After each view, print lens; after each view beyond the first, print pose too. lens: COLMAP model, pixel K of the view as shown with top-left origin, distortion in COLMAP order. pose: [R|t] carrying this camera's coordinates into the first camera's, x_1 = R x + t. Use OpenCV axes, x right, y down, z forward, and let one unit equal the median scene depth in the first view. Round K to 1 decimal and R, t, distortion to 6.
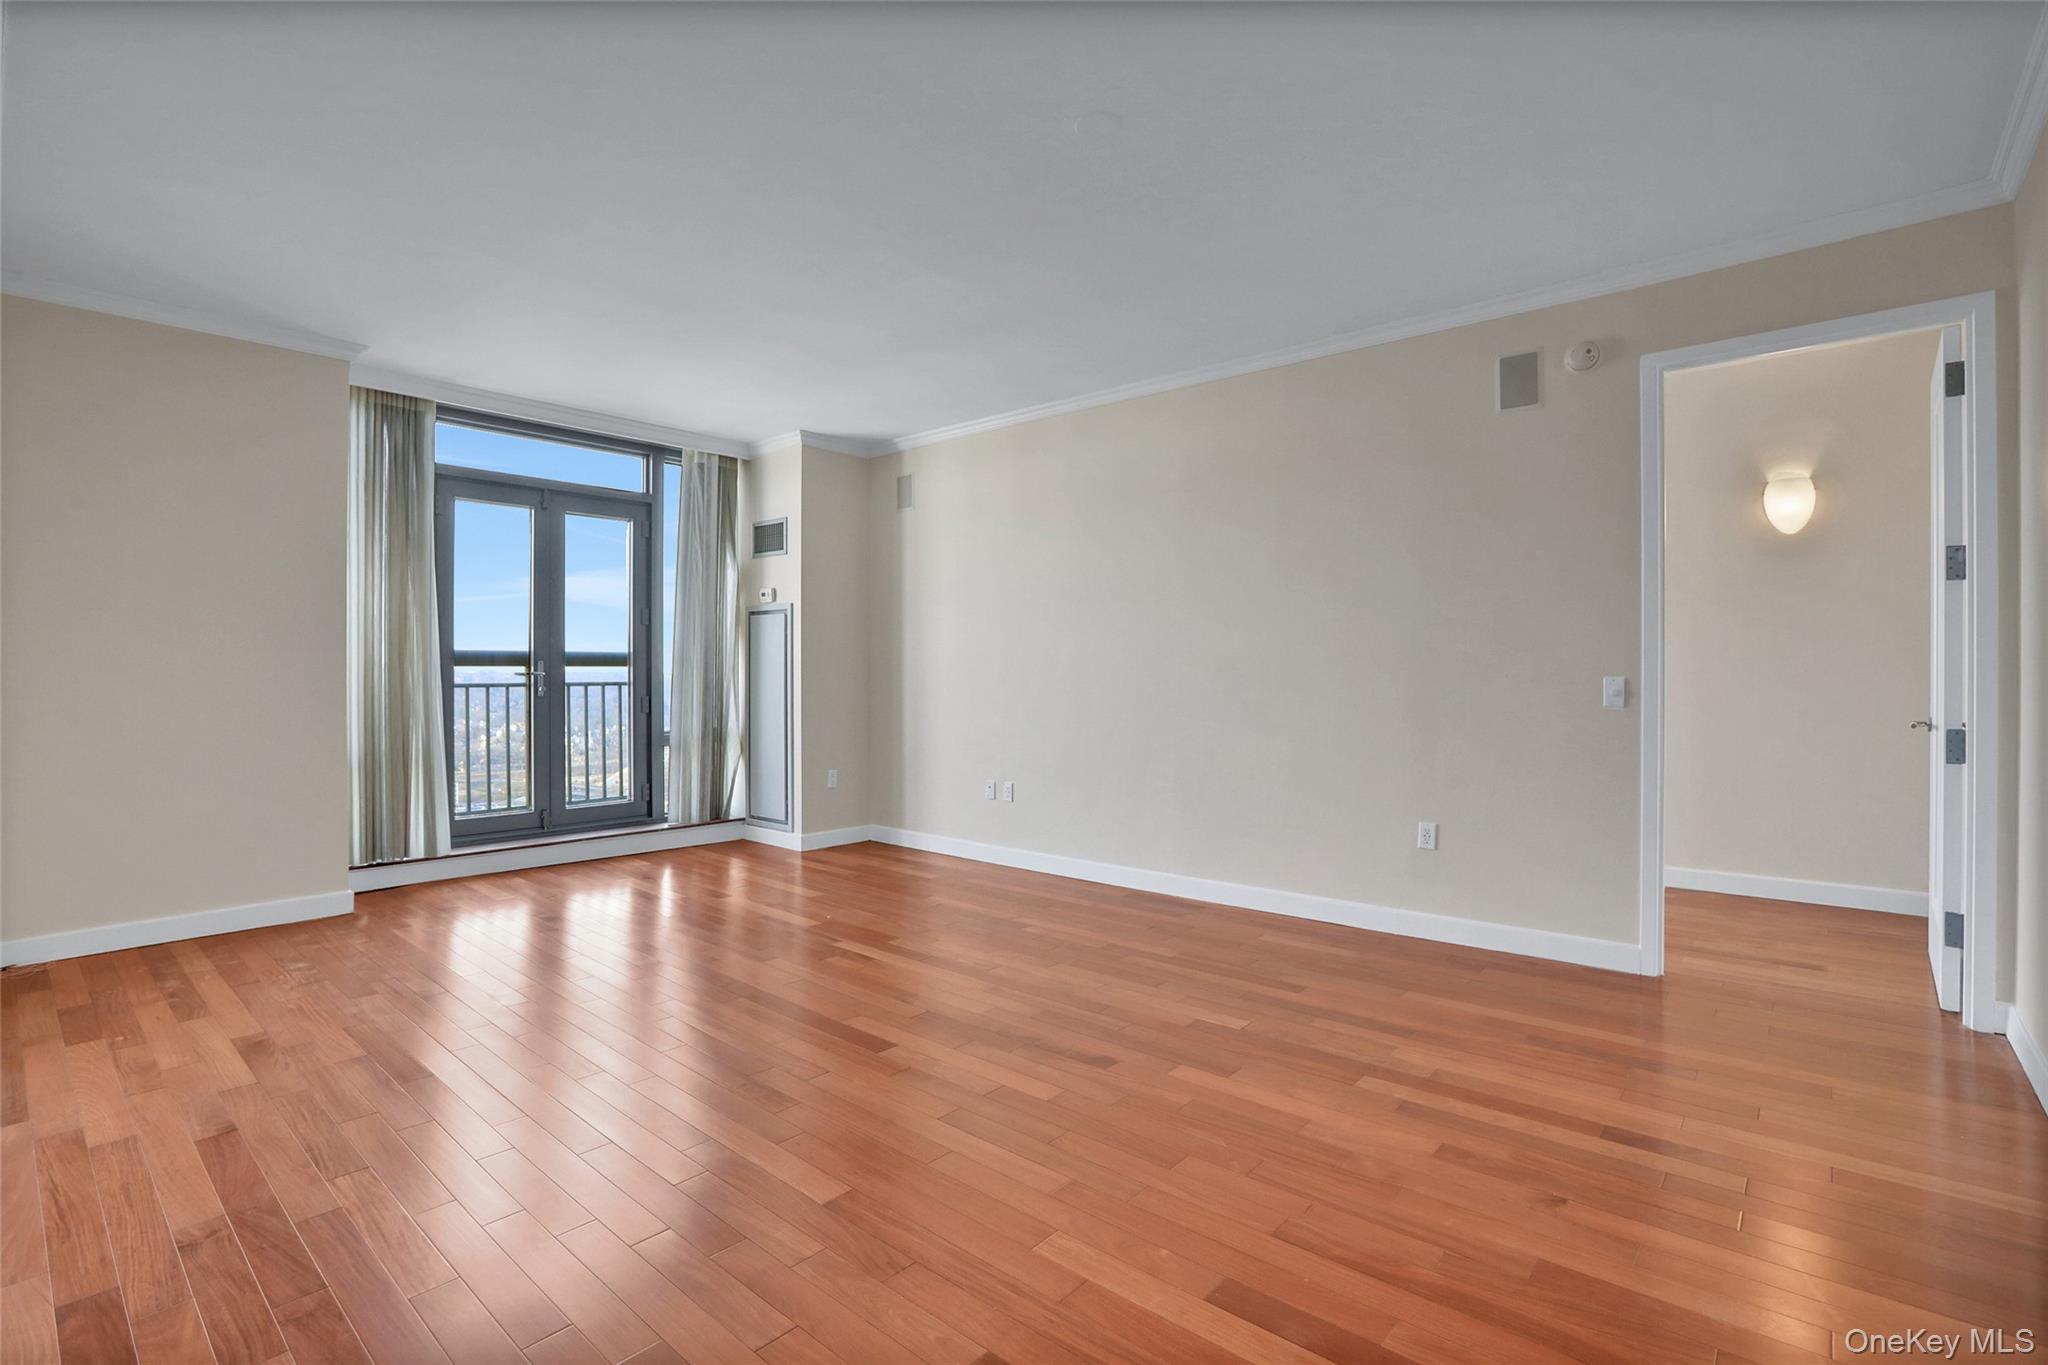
lens RADIAL K [[956.2, 0, 1010.1], [0, 956.2, 680.8], [0, 0, 1]] dist [-0.052322, 0.018007]
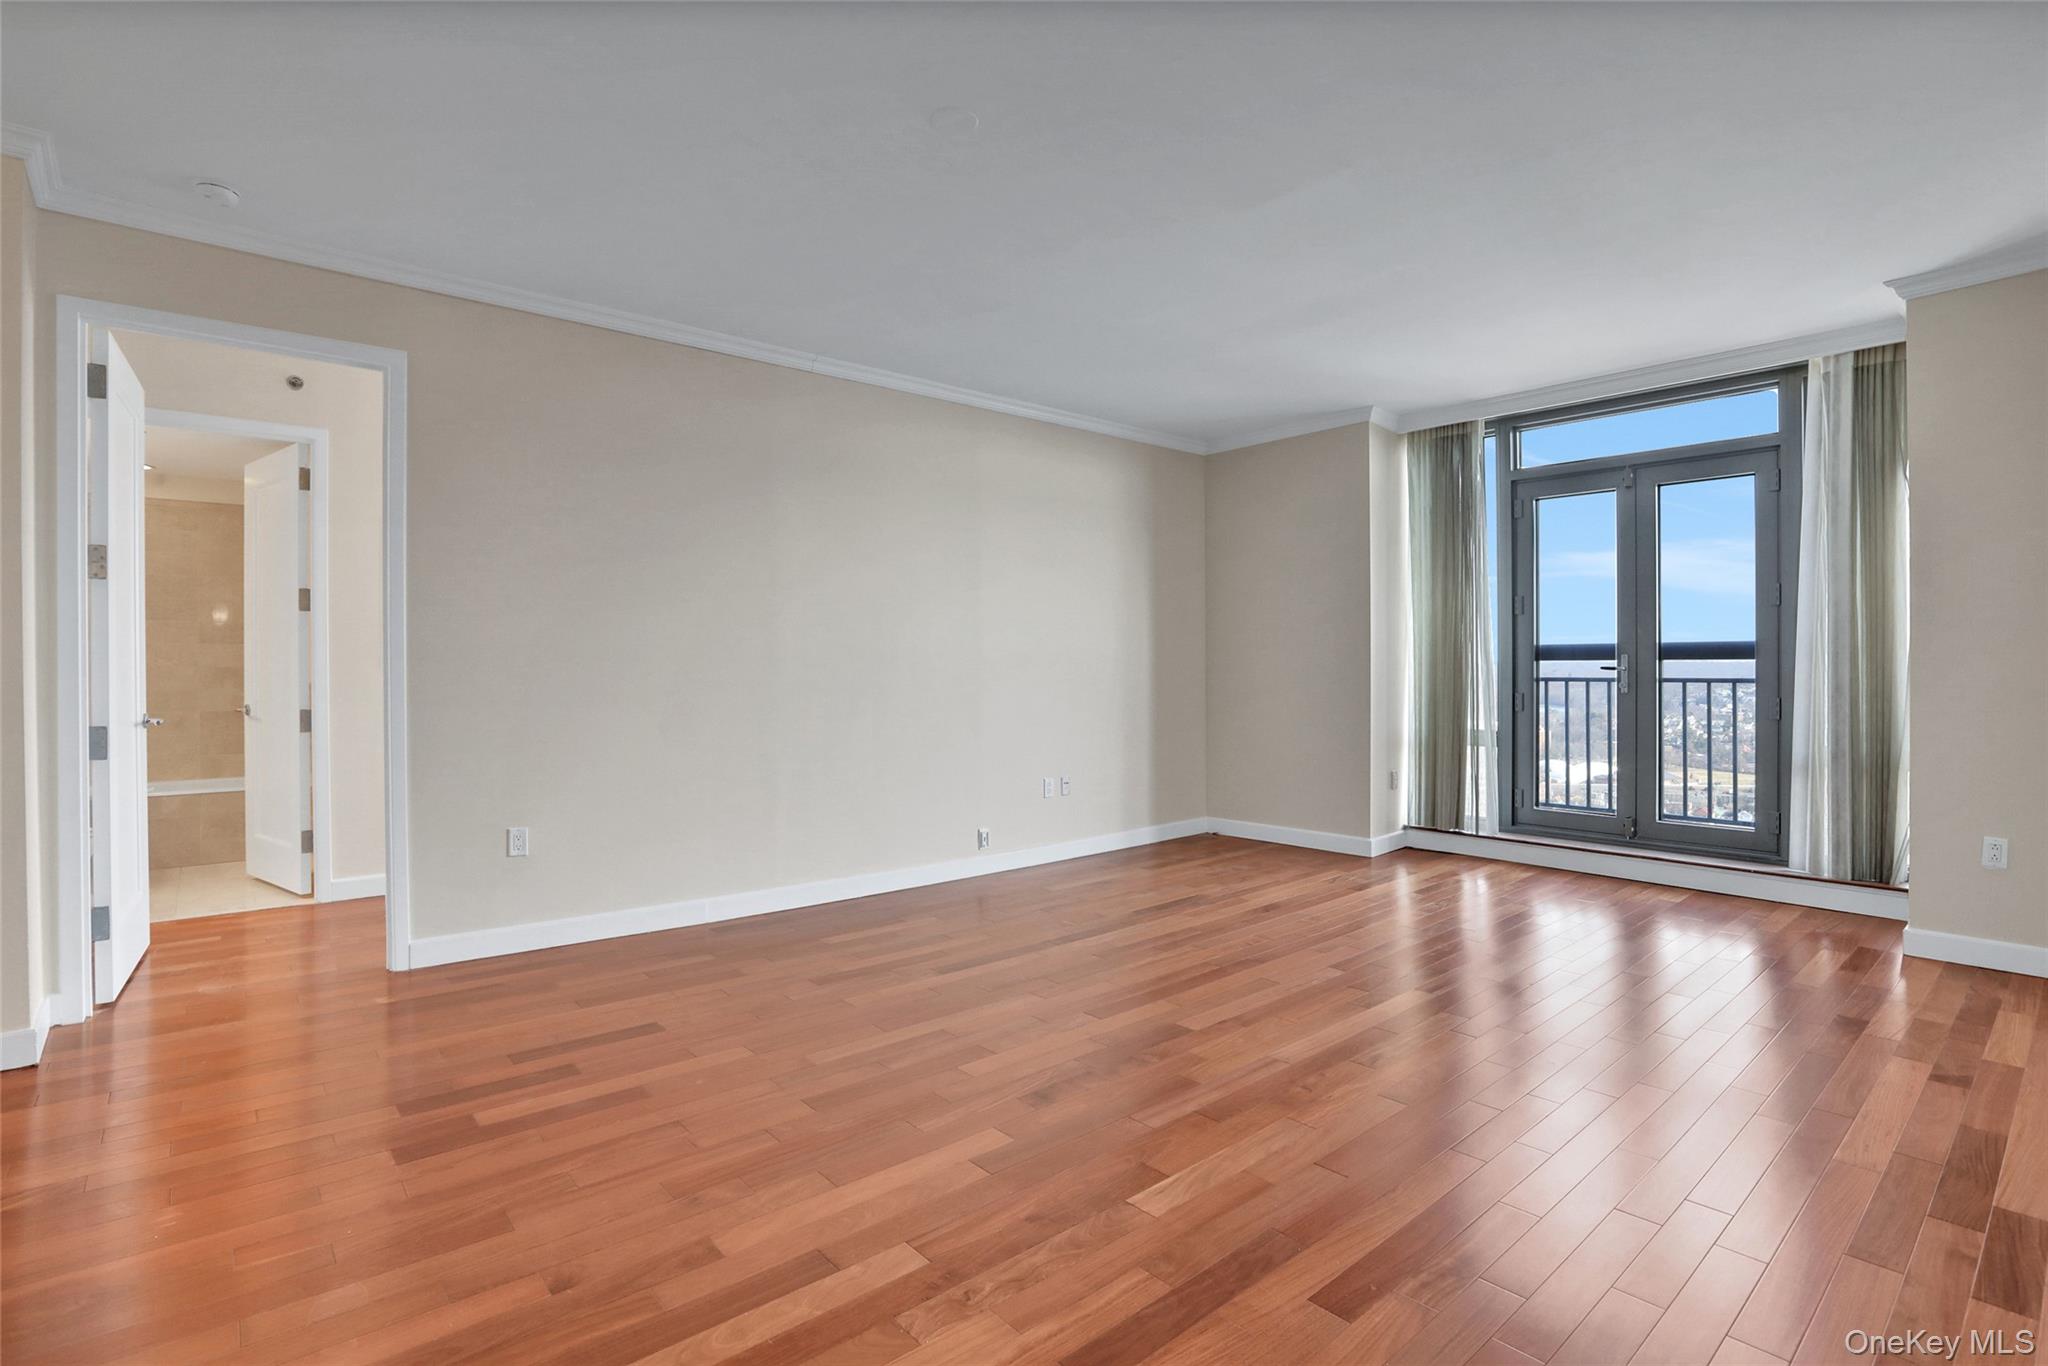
lens RADIAL K [[956.2, 0, 1028.7], [0, 956.2, 684.9], [0, 0, 1]] dist [-0.052322, 0.018007]
pose [[-0.126670, 0.018826, -0.991766, 0.478491], [-0.008584, 0.999762, 0.020074, -0.004303], [0.991908, 0.011056, -0.126478, 0.535369]]
